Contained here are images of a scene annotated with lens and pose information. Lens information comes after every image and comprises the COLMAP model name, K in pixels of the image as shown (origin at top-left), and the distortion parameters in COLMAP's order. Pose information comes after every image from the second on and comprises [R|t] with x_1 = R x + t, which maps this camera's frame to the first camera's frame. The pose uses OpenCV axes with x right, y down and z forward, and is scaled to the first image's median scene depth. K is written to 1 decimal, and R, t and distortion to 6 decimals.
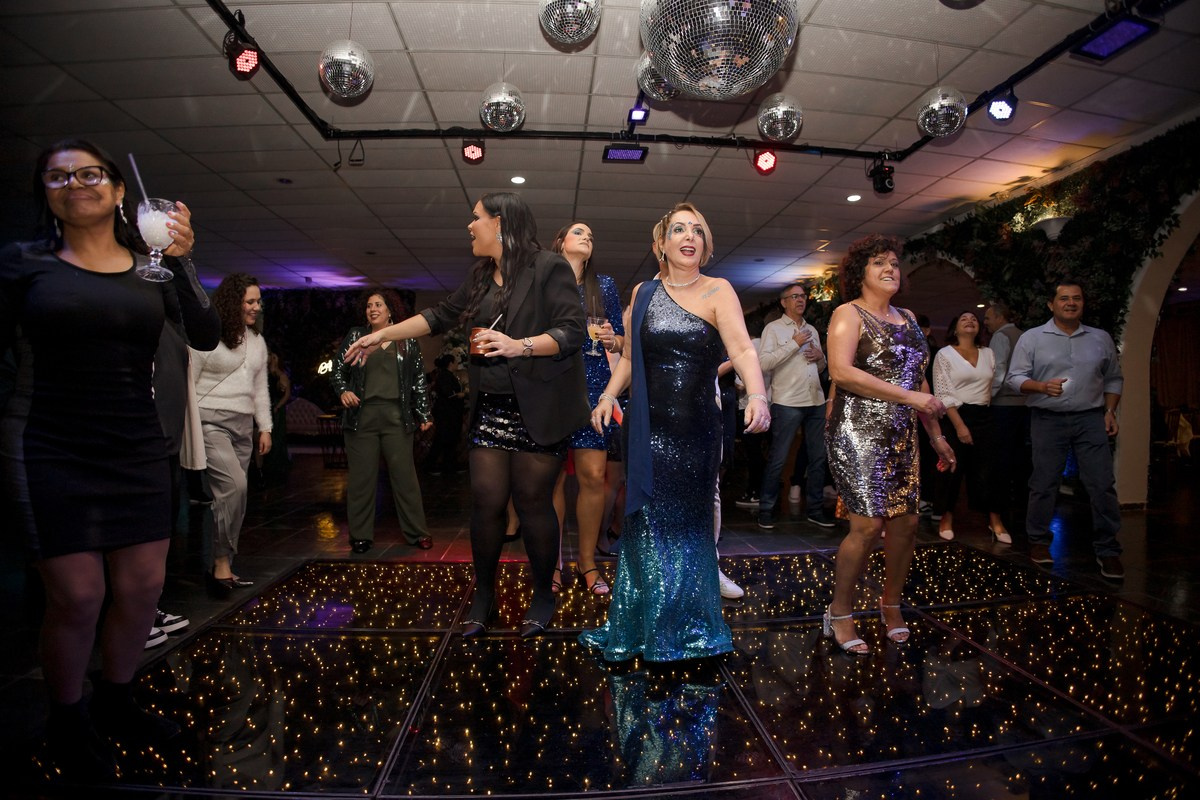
lens RADIAL K [[548.9, 0, 595.0], [0, 548.9, 390.7], [0, 0, 1]] dist [-0.097945, 0.011544]
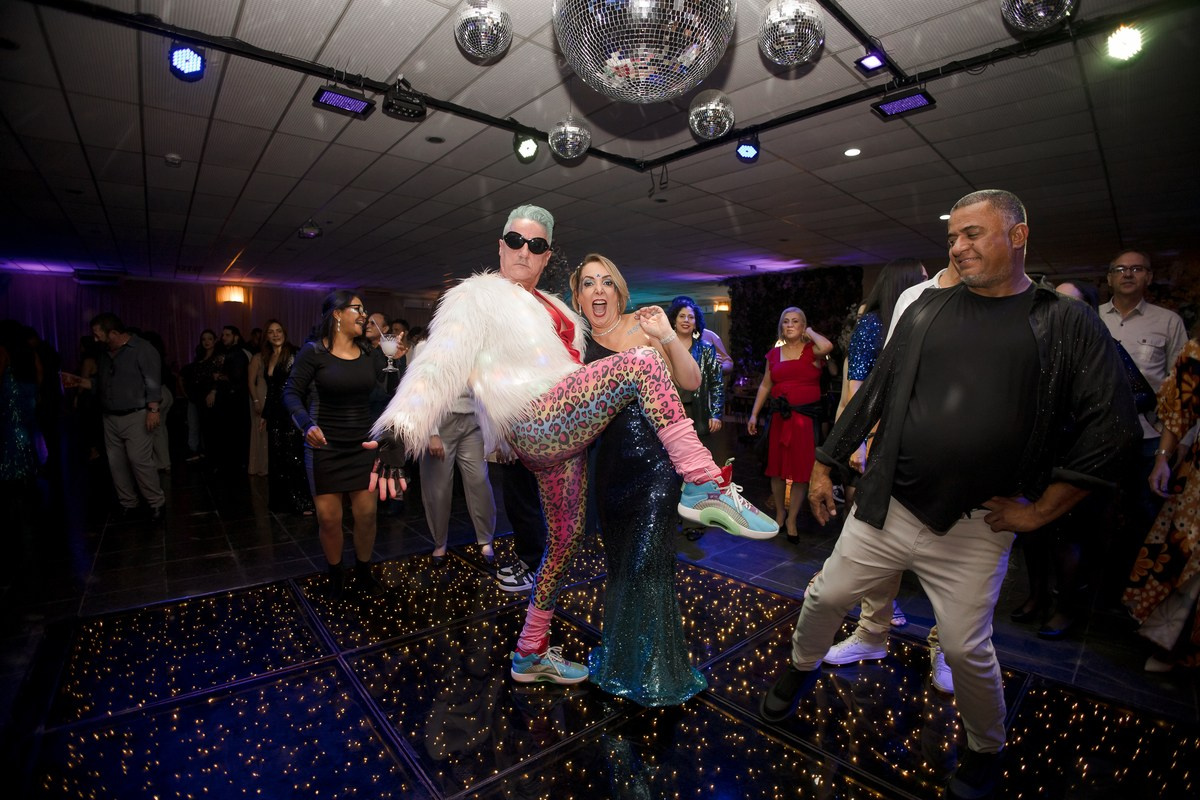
lens RADIAL K [[548.9, 0, 595.0], [0, 548.9, 390.7], [0, 0, 1]] dist [-0.097945, 0.011544]
pose [[0.587435, 0.064611, -0.806688, 0.418182], [-0.010696, 0.997341, 0.072091, -0.078063], [0.809201, -0.033720, 0.586564, 0.192110]]
